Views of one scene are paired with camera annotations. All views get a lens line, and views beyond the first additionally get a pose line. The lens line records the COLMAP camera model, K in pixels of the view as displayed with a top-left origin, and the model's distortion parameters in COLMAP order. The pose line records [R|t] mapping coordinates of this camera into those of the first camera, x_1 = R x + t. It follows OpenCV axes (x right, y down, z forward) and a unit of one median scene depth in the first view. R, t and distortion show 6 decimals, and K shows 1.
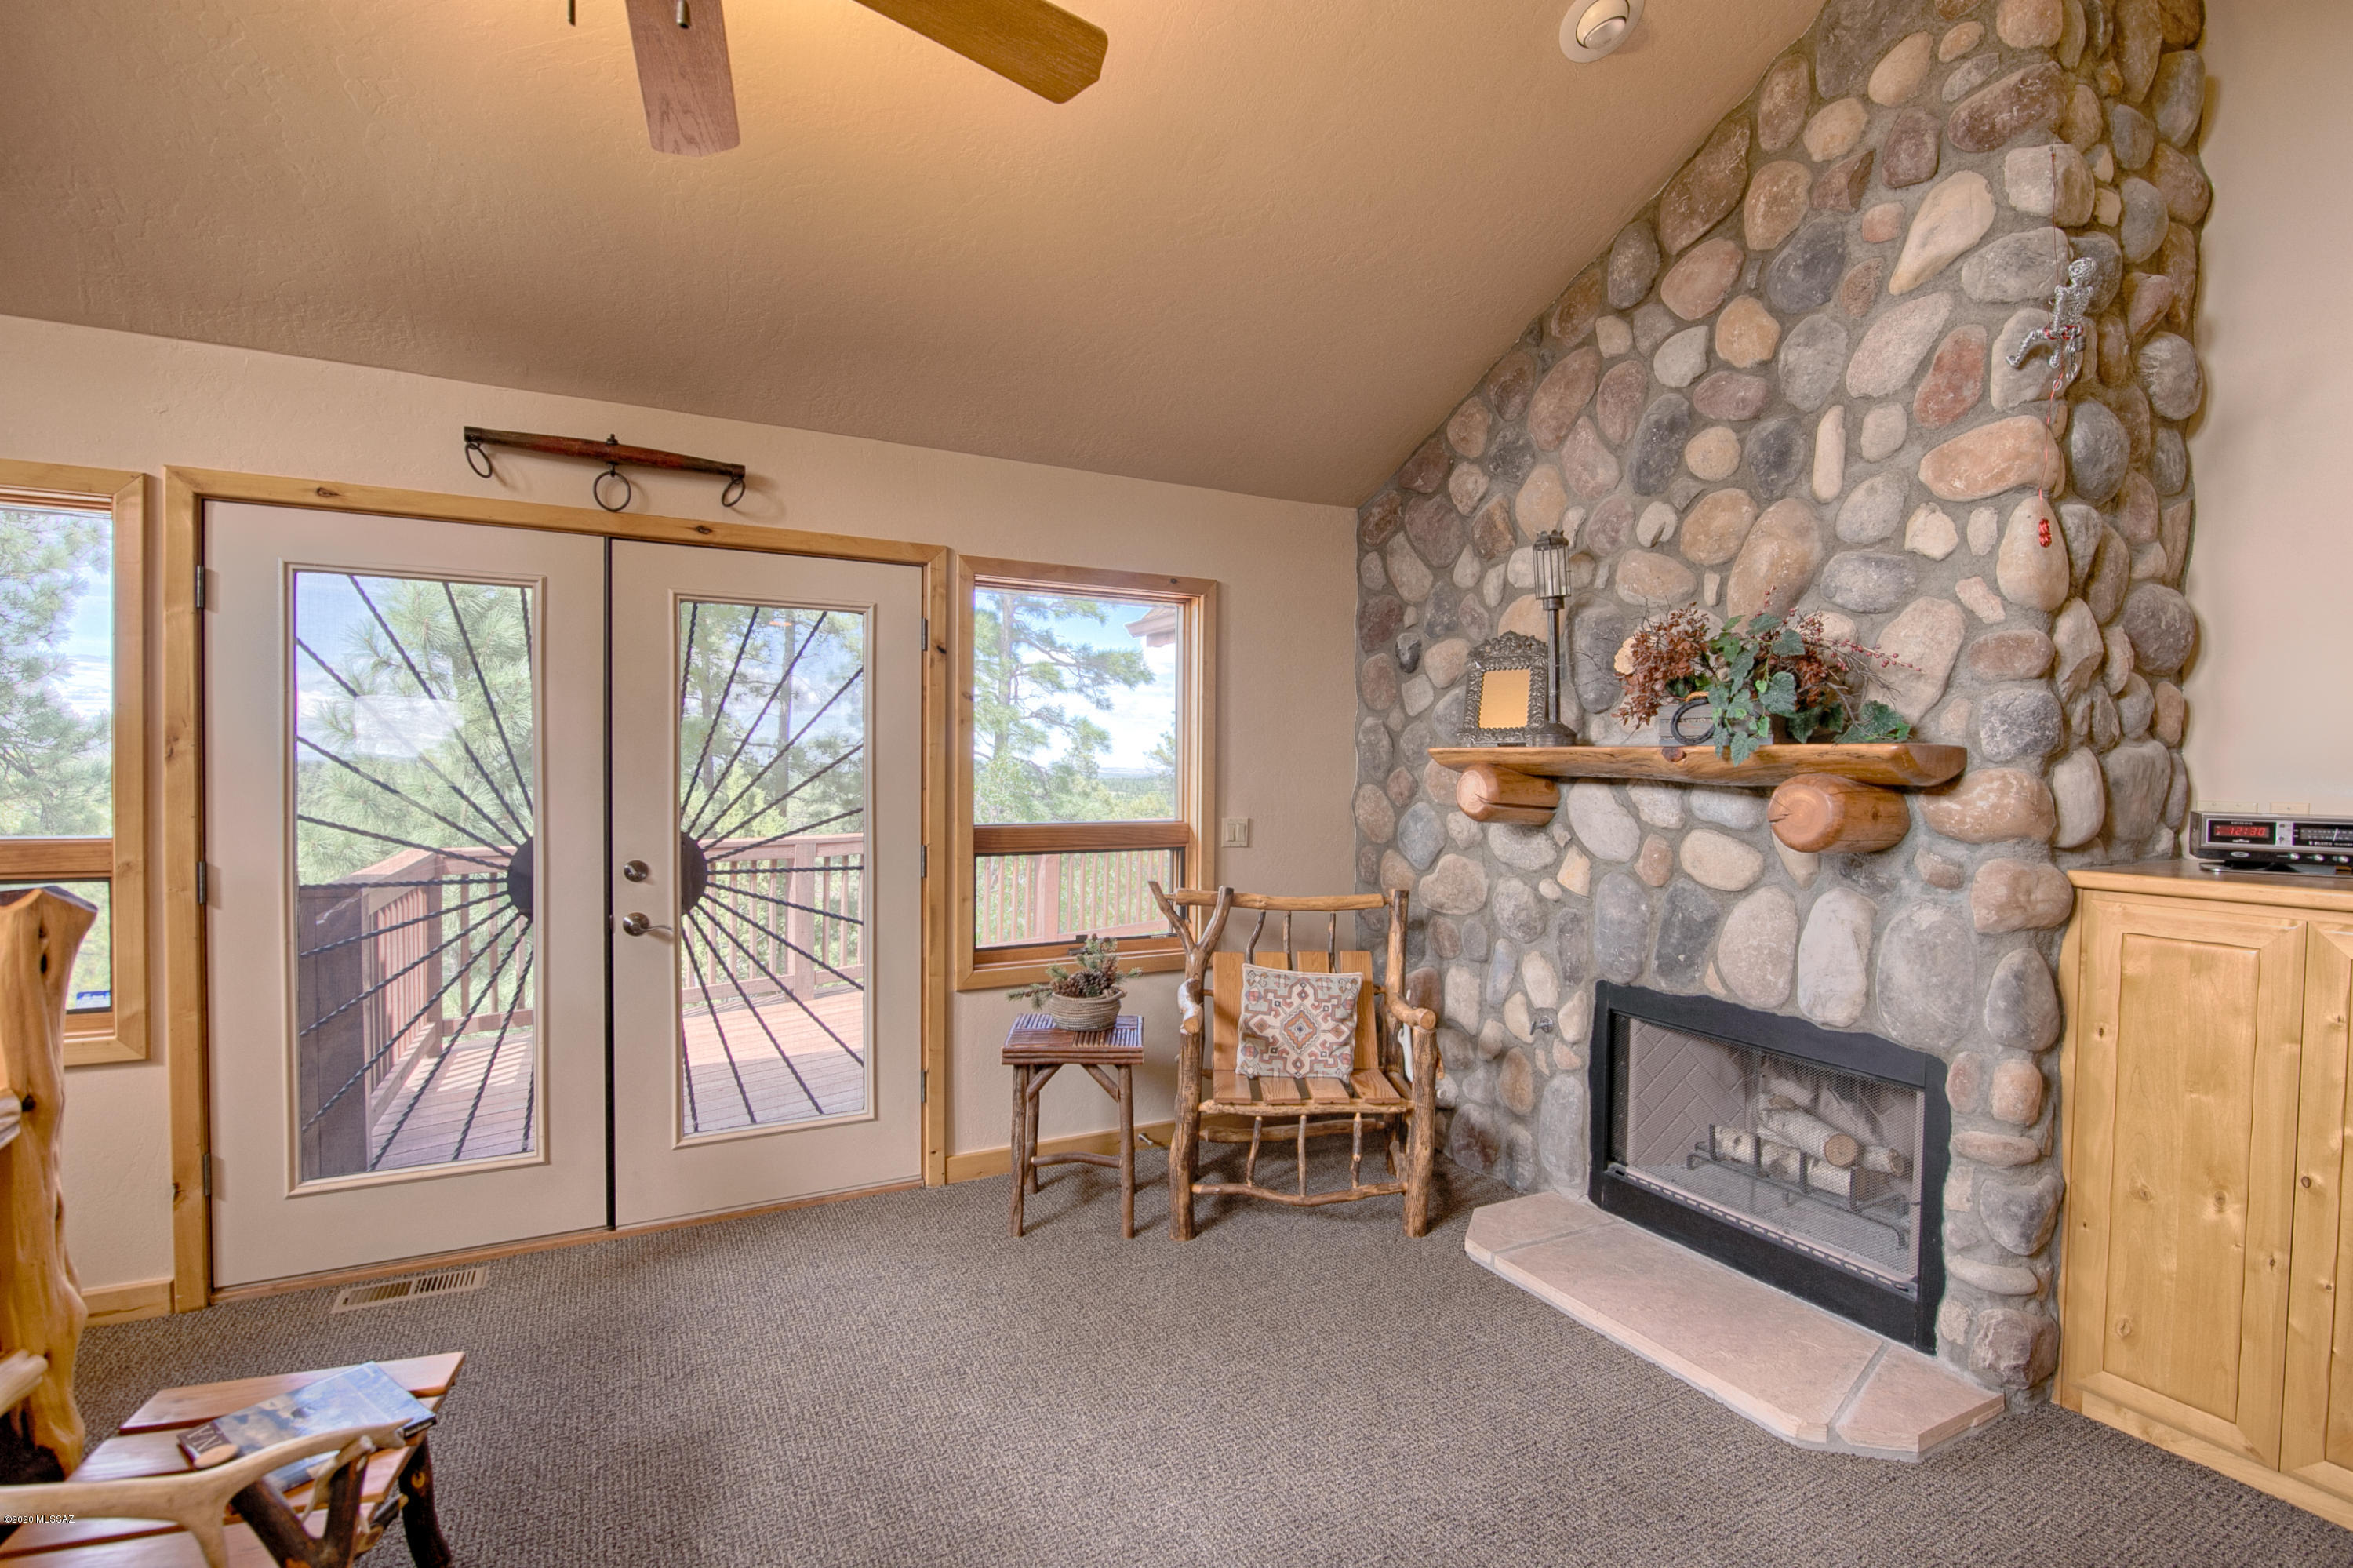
lens RADIAL K [[1081.5, 0, 1176.6], [0, 1081.5, 790.6], [0, 0, 1]] dist [-0.021016, 0.001737]
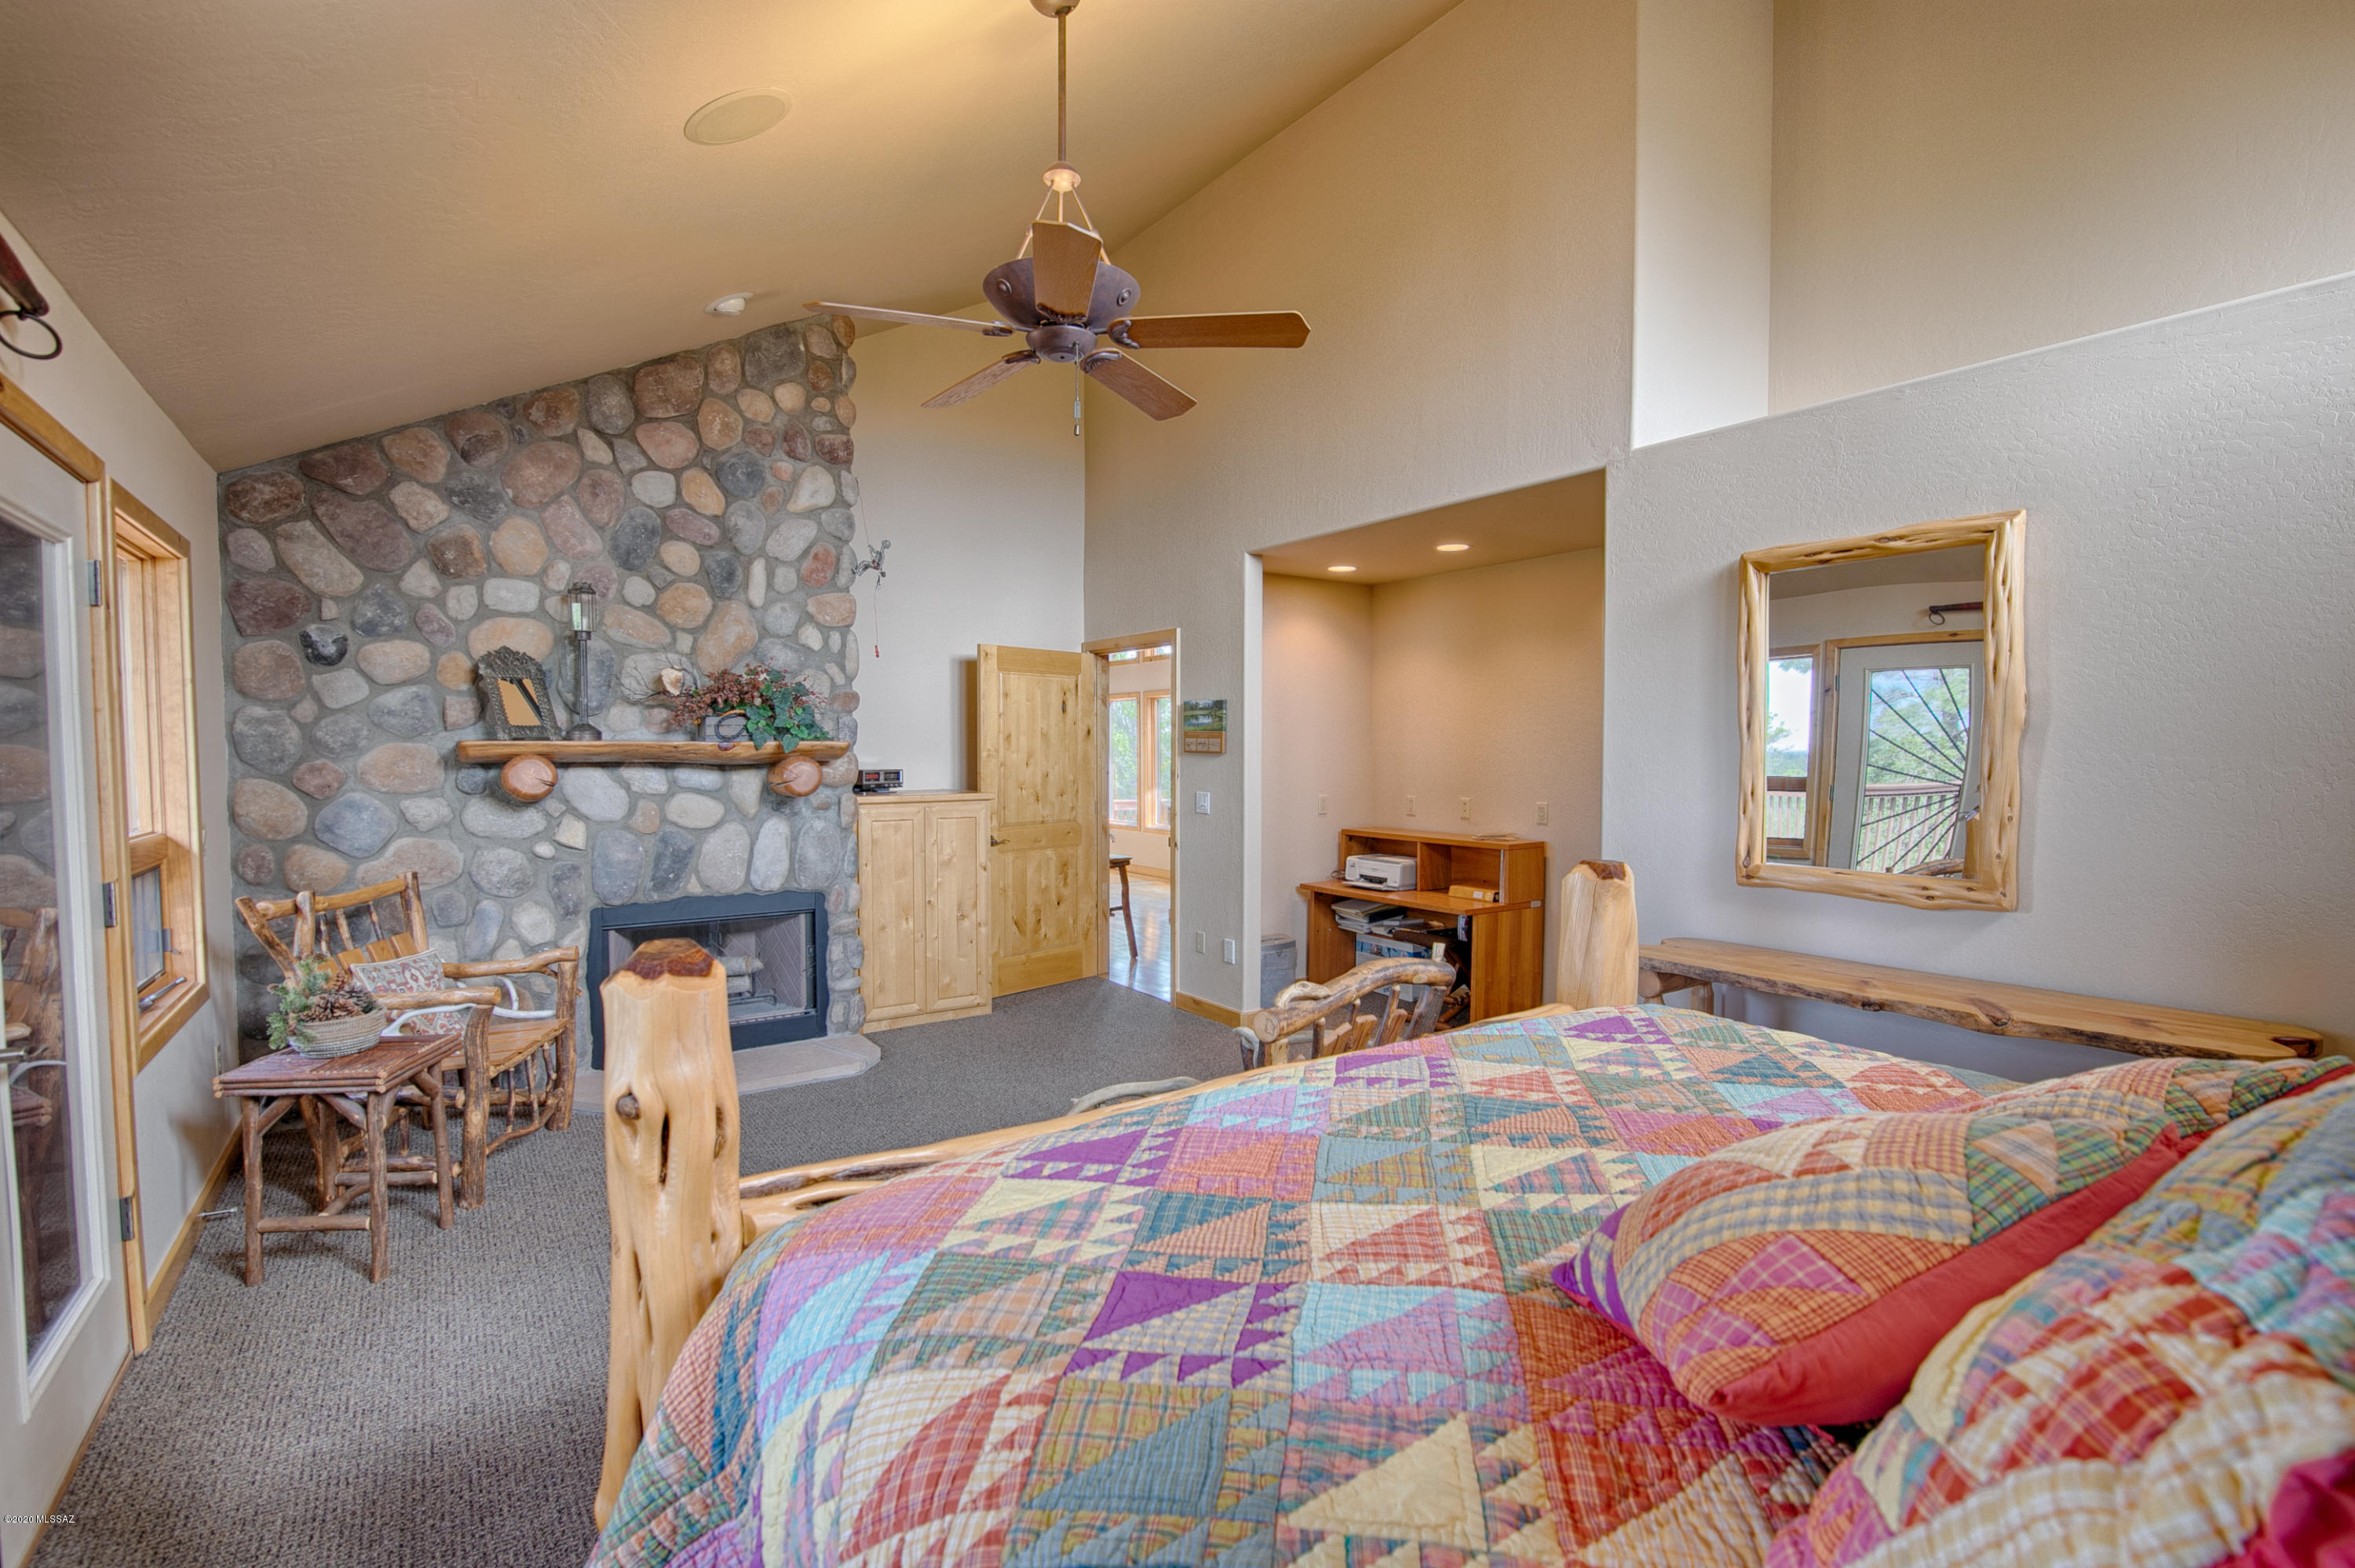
lens RADIAL K [[1082.2, 0, 1178.2], [0, 1082.2, 785.8], [0, 0, 1]] dist [-0.021016, 0.001737]
pose [[-0.118142, -0.046697, 0.991898, -1.124083], [0.027267, 0.998364, 0.050249, -0.032676], [-0.992622, 0.032983, -0.116676, 0.432314]]
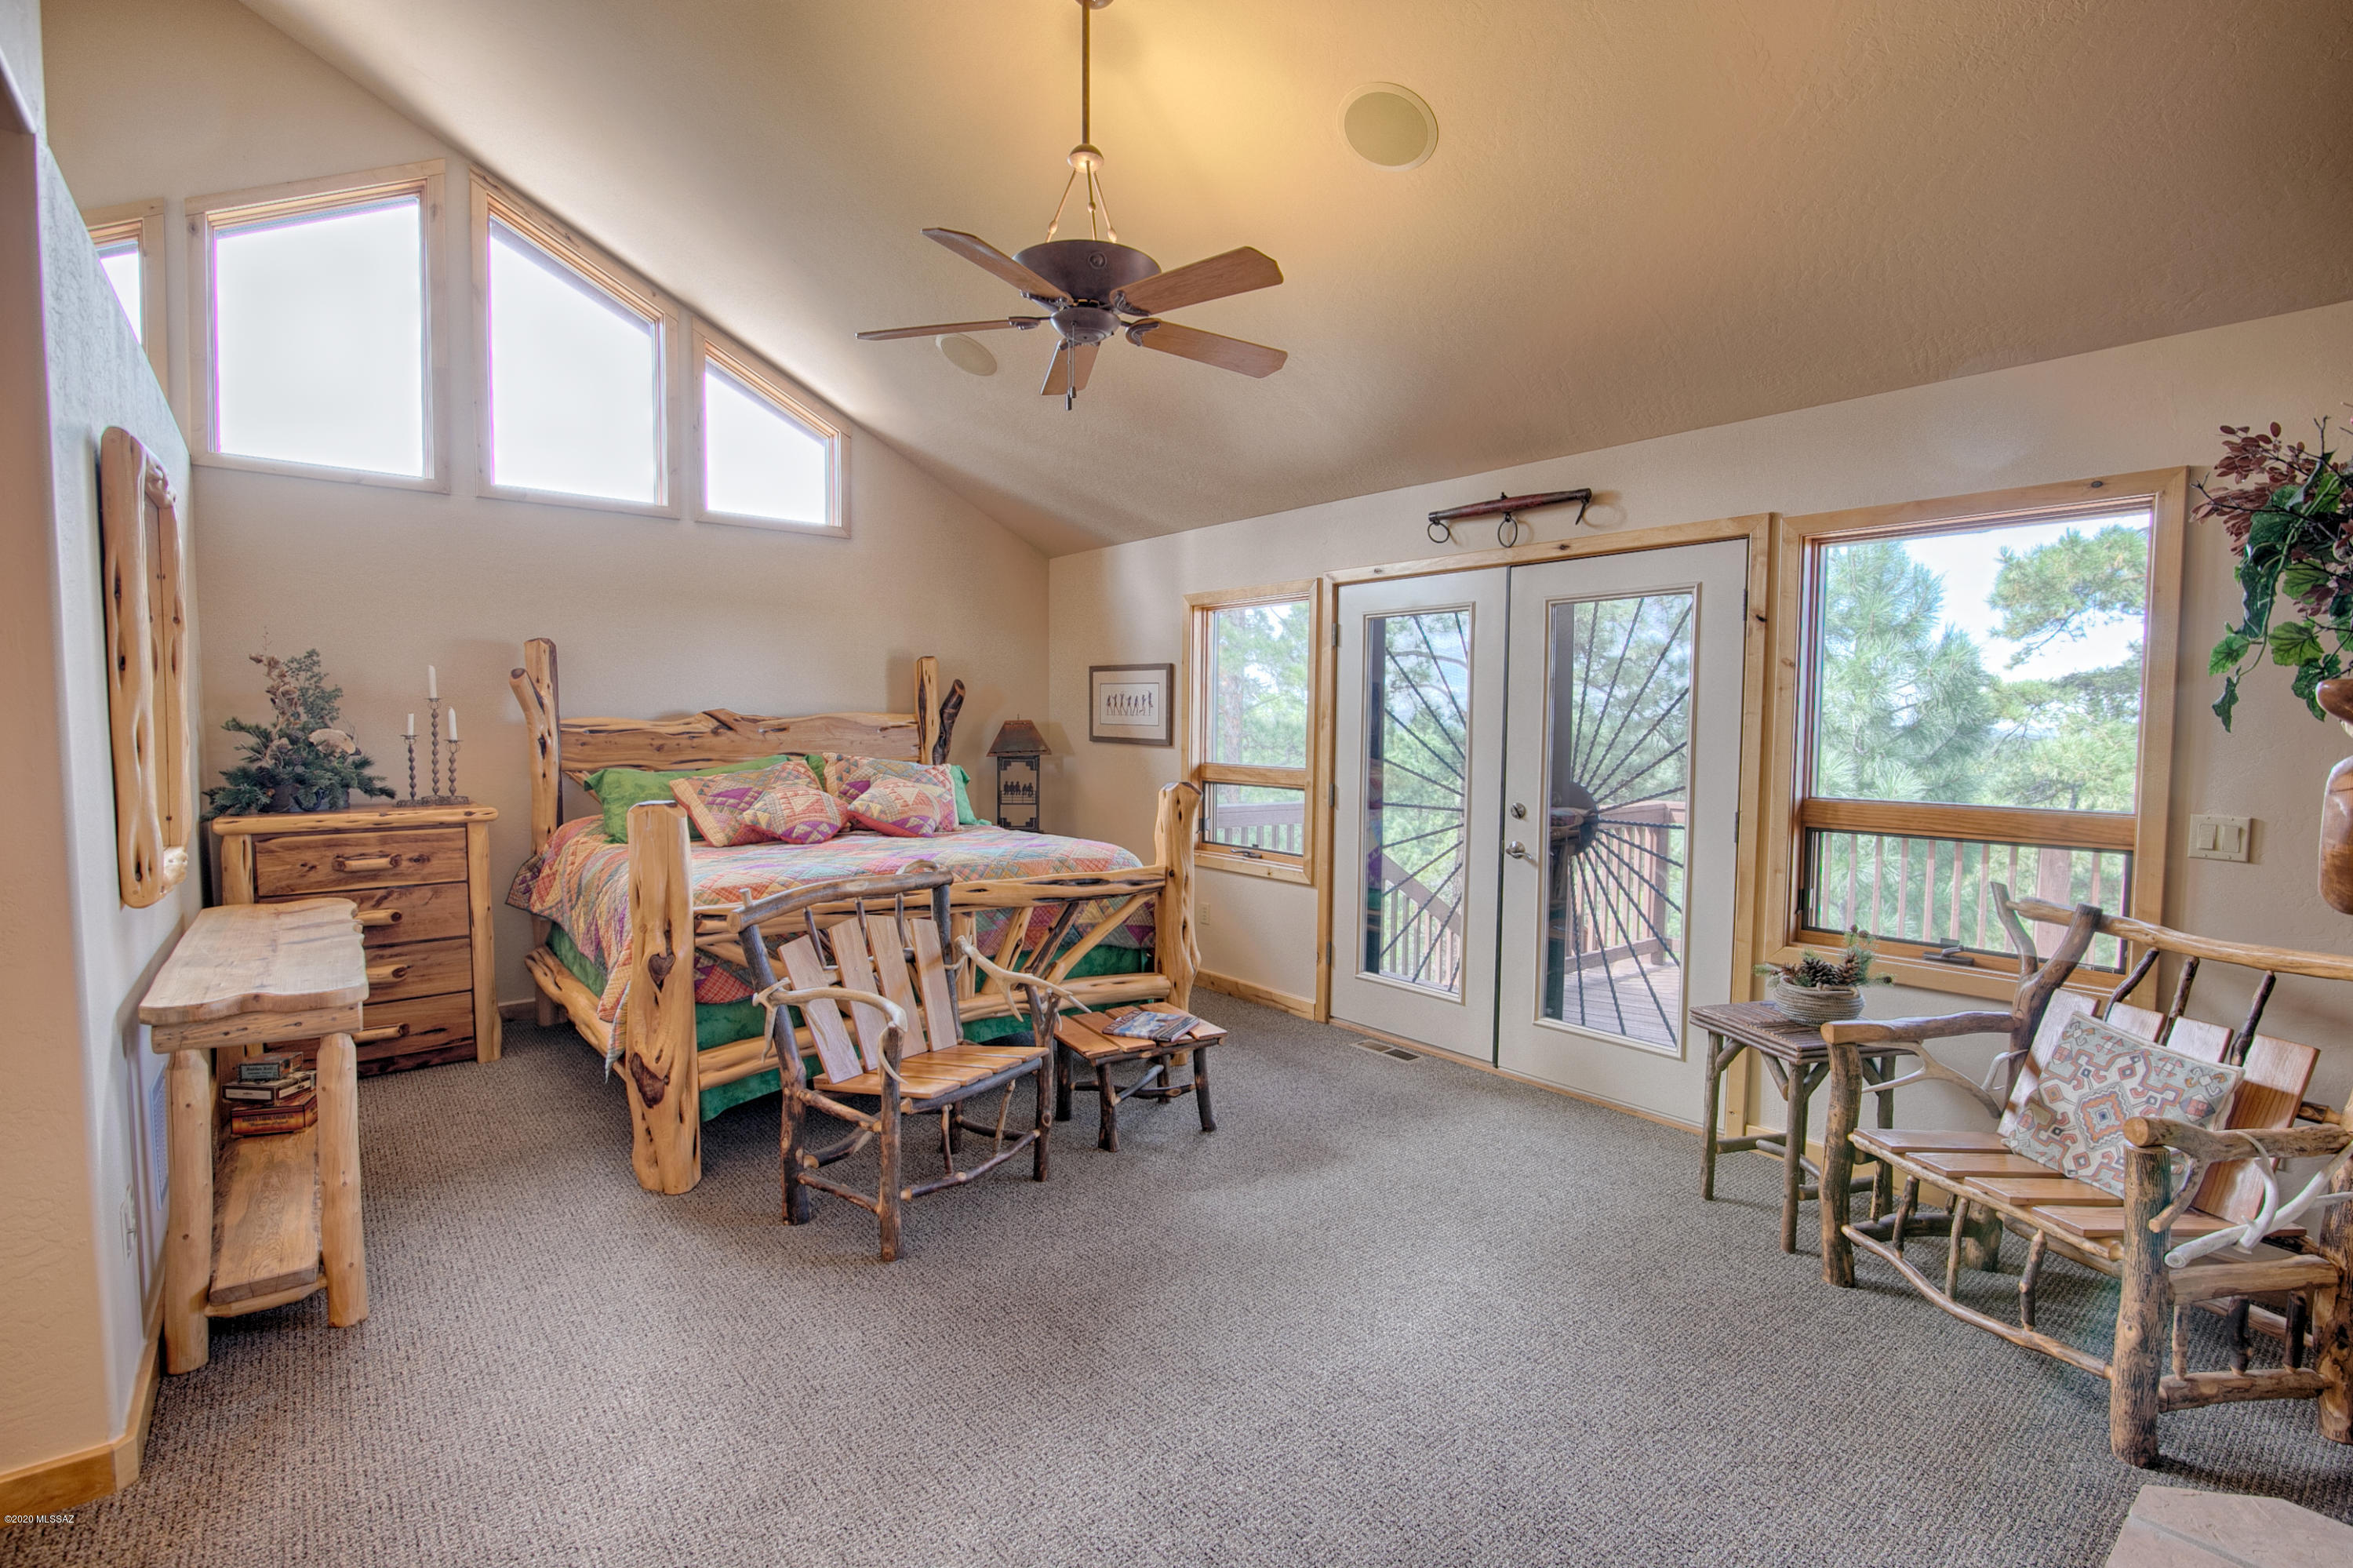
lens RADIAL K [[1081.5, 0, 1176.8], [0, 1081.5, 784.5], [0, 0, 1]] dist [-0.021016, 0.001737]
pose [[0.199267, 0.050601, -0.978638, 0.748818], [-0.028093, 0.998550, 0.045910, -0.008486], [0.979542, 0.018345, 0.200400, 0.311630]]
